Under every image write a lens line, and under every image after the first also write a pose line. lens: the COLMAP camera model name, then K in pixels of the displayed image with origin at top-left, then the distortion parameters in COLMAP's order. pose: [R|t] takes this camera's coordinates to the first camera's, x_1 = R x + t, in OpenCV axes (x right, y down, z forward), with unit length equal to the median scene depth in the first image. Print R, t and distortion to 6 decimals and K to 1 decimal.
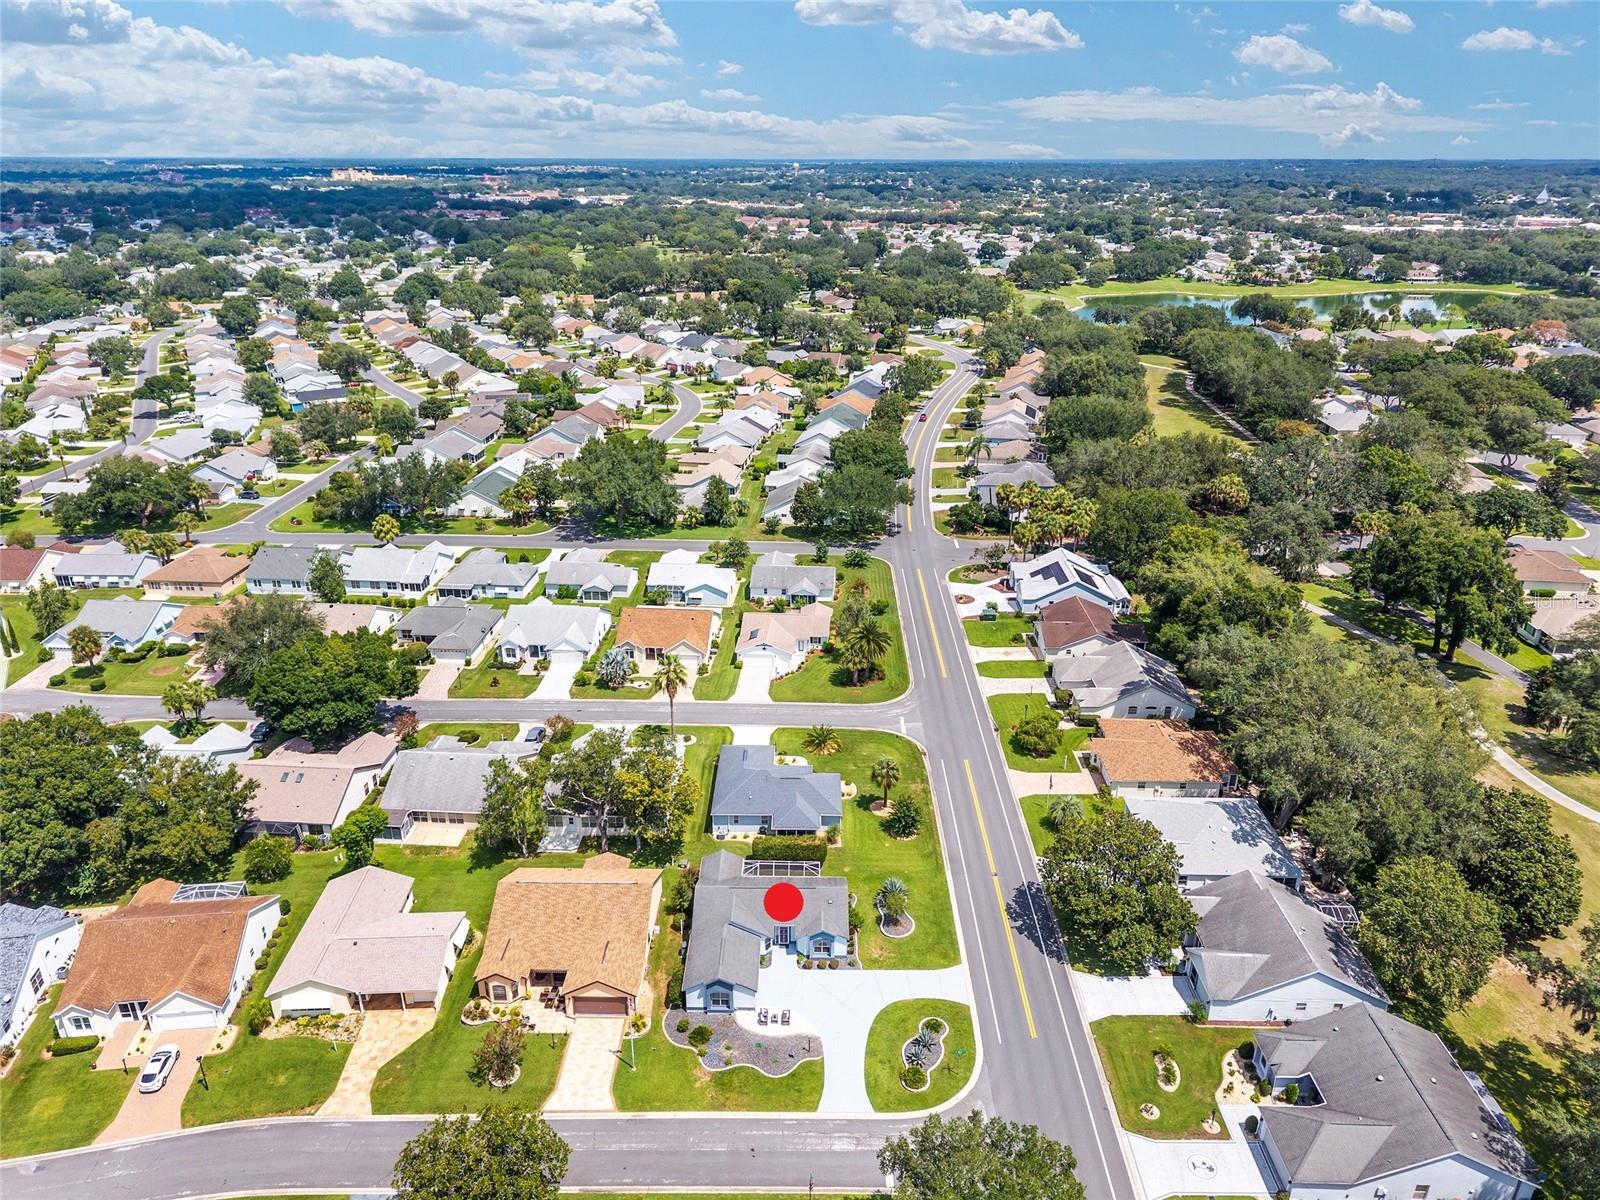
lens RADIAL K [[1105.5, 0, 802.7], [0, 1105.5, 601.4], [0, 0, 1]] dist [0.014140, -0.027019]
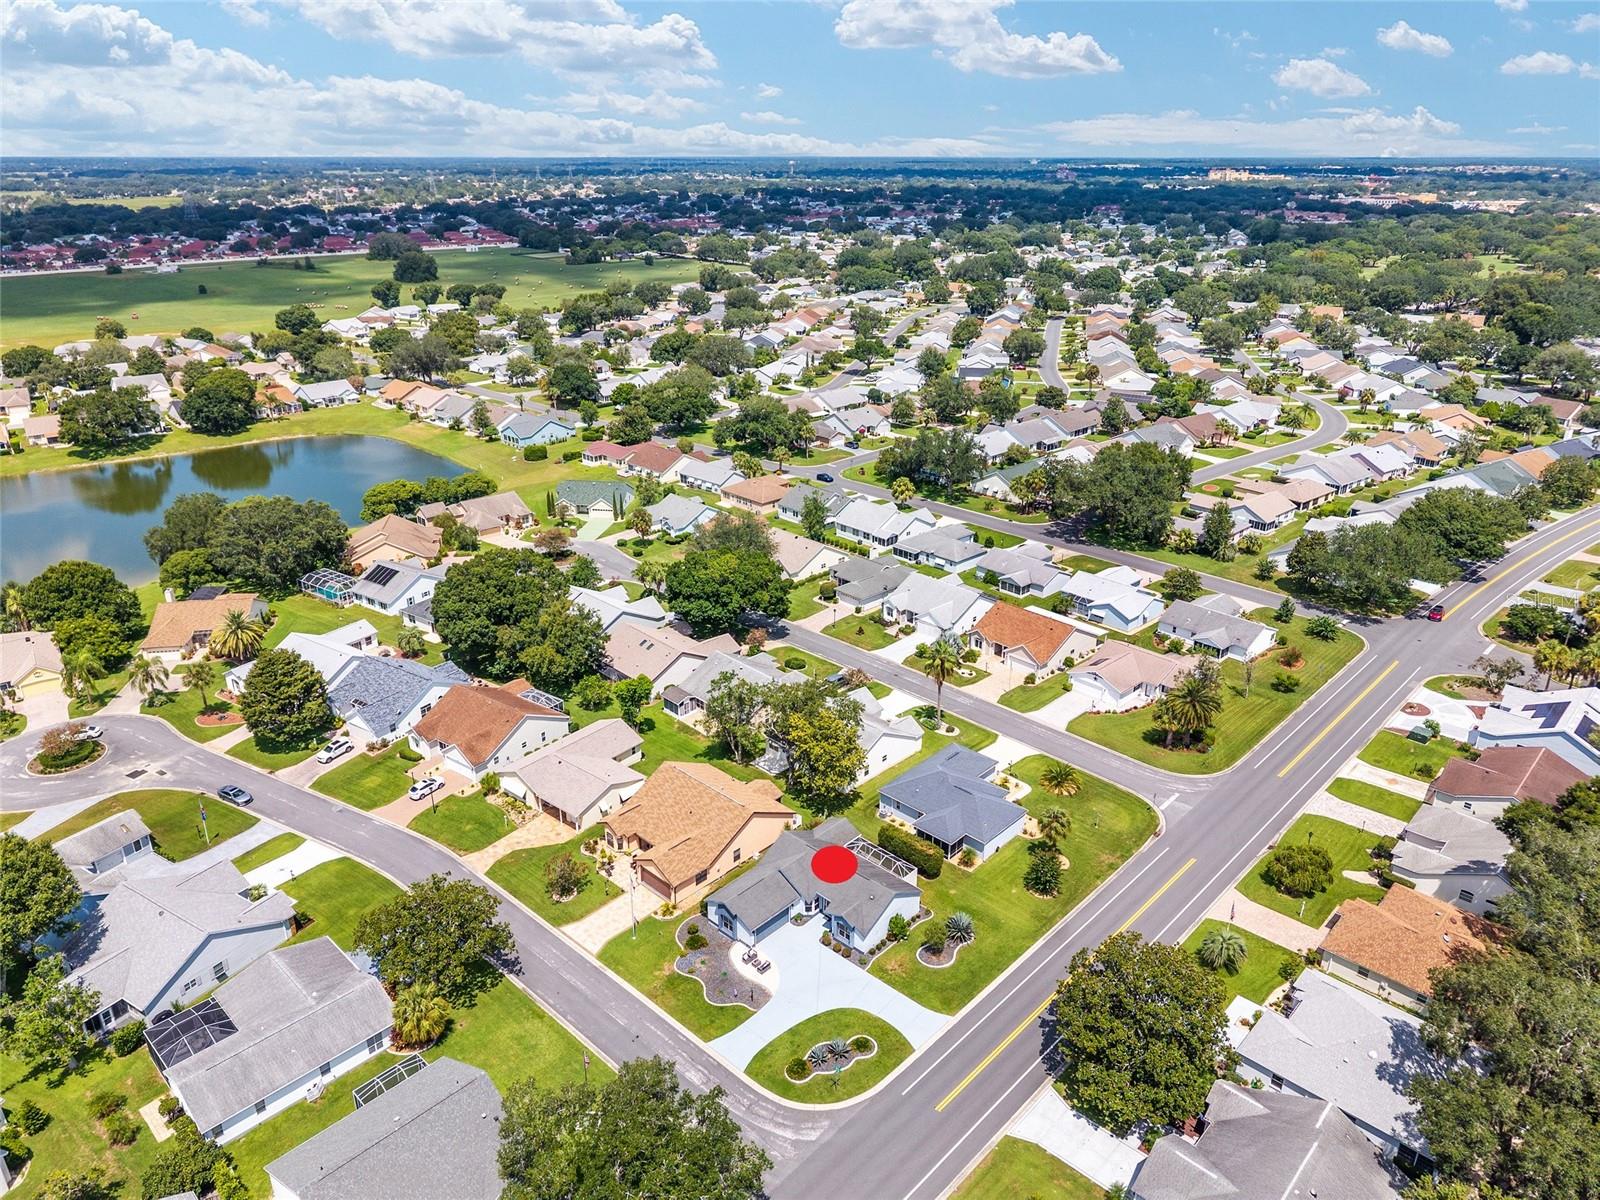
lens RADIAL K [[1105.5, 0, 798.2], [0, 1105.5, 599.3], [0, 0, 1]] dist [0.014140, -0.027019]
pose [[0.713295, 0.253568, -0.653386, 0.344084], [-0.254040, 0.962402, 0.096159, -0.043183], [0.653203, 0.097397, 0.750893, 0.102336]]
